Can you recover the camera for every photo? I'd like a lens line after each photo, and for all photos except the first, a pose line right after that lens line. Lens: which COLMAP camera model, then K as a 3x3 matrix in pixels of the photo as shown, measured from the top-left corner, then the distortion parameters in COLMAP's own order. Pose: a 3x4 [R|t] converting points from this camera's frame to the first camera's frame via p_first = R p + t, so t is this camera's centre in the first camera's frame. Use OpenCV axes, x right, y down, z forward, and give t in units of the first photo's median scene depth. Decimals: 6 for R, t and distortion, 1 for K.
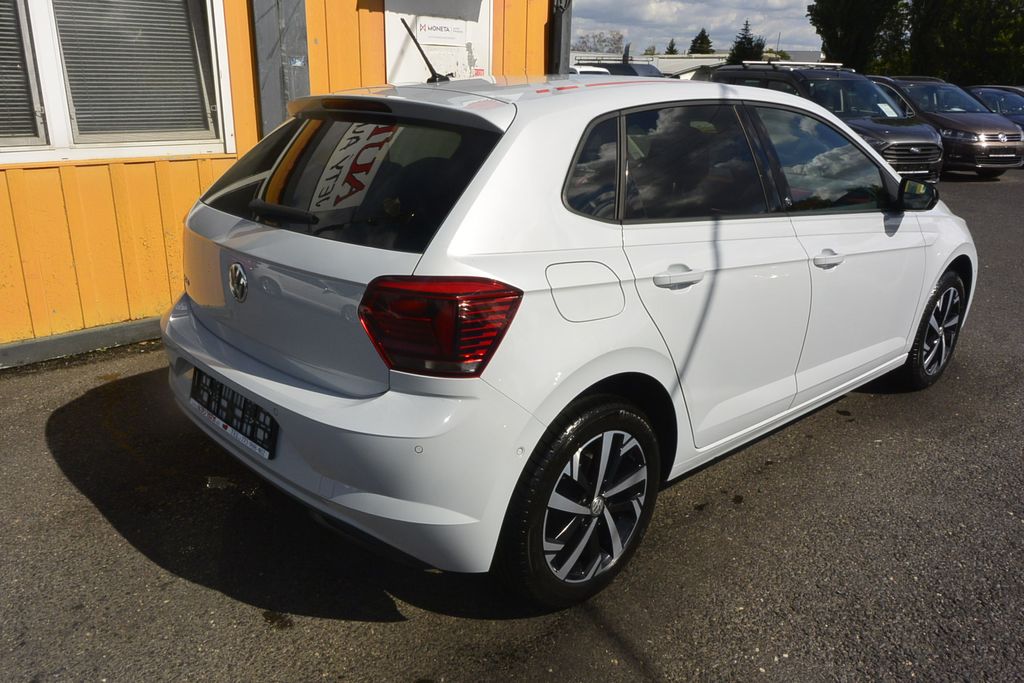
lens RADIAL K [[784.3, 0, 507.5], [0, 784.3, 338.6], [0, 0, 1]] dist [-0.003757, 0.011486]
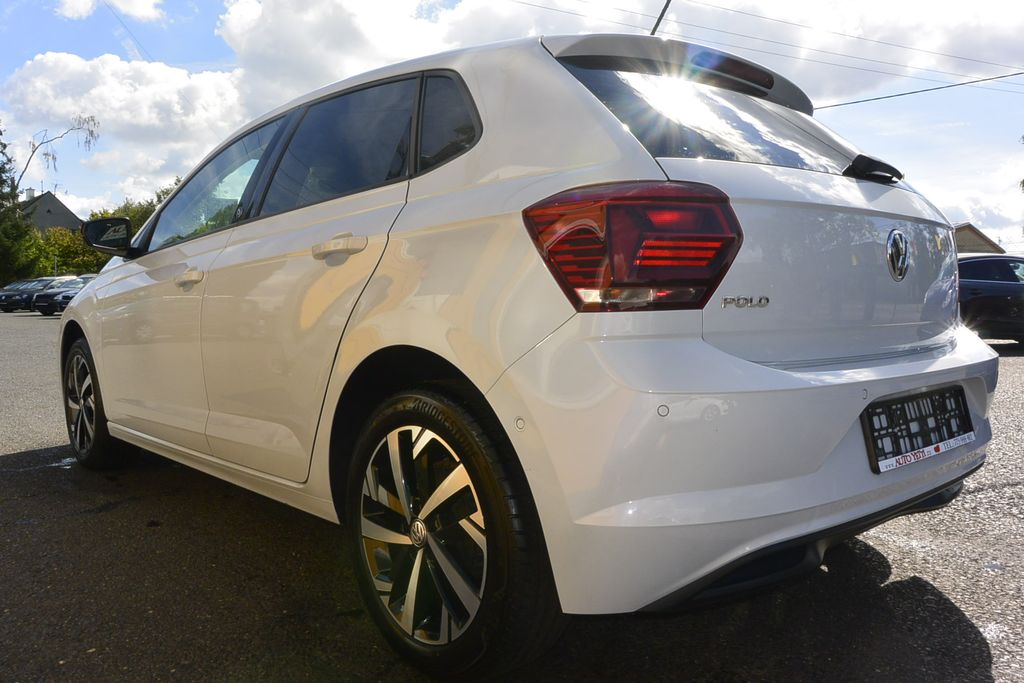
lens RADIAL K [[784.4, 0, 509.2], [0, 784.4, 342.3], [0, 0, 1]] dist [-0.000182, 0.004664]
pose [[0.017368, -0.075356, 0.997005, -1.111113], [0.306372, 0.949591, 0.066436, -0.156775], [-0.951753, 0.304301, 0.039580, 1.341973]]
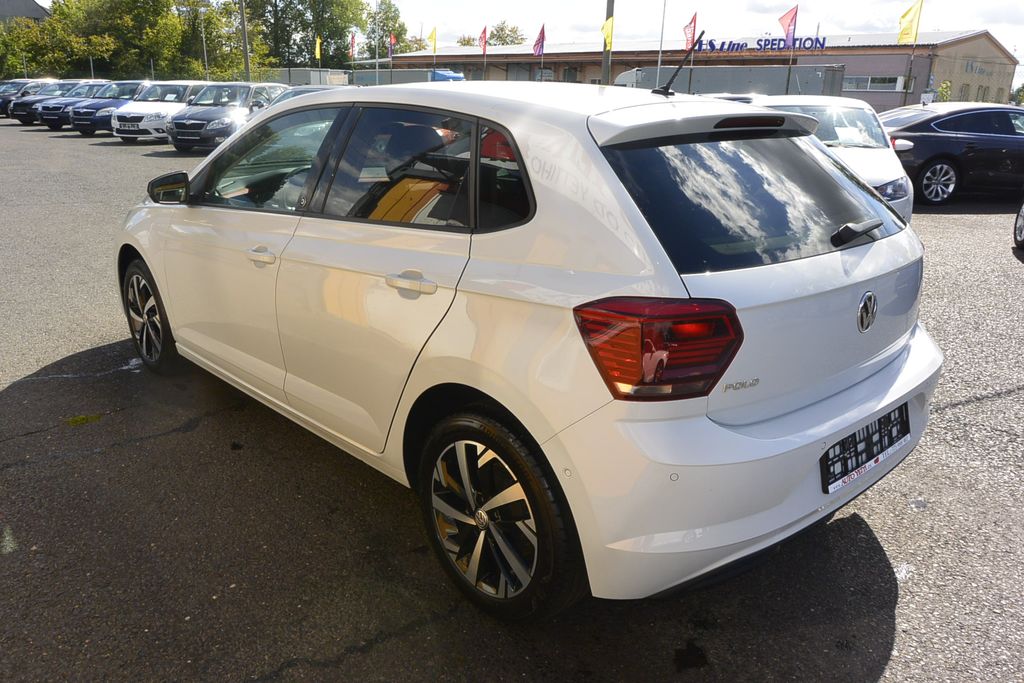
lens RADIAL K [[784.3, 0, 507.5], [0, 784.3, 338.6], [0, 0, 1]] dist [-0.003757, 0.011486]
pose [[0.006600, -0.314601, 0.949201, -1.250341], [0.288441, 0.909475, 0.299428, -0.450203], [-0.957475, 0.271813, 0.096746, 1.319444]]
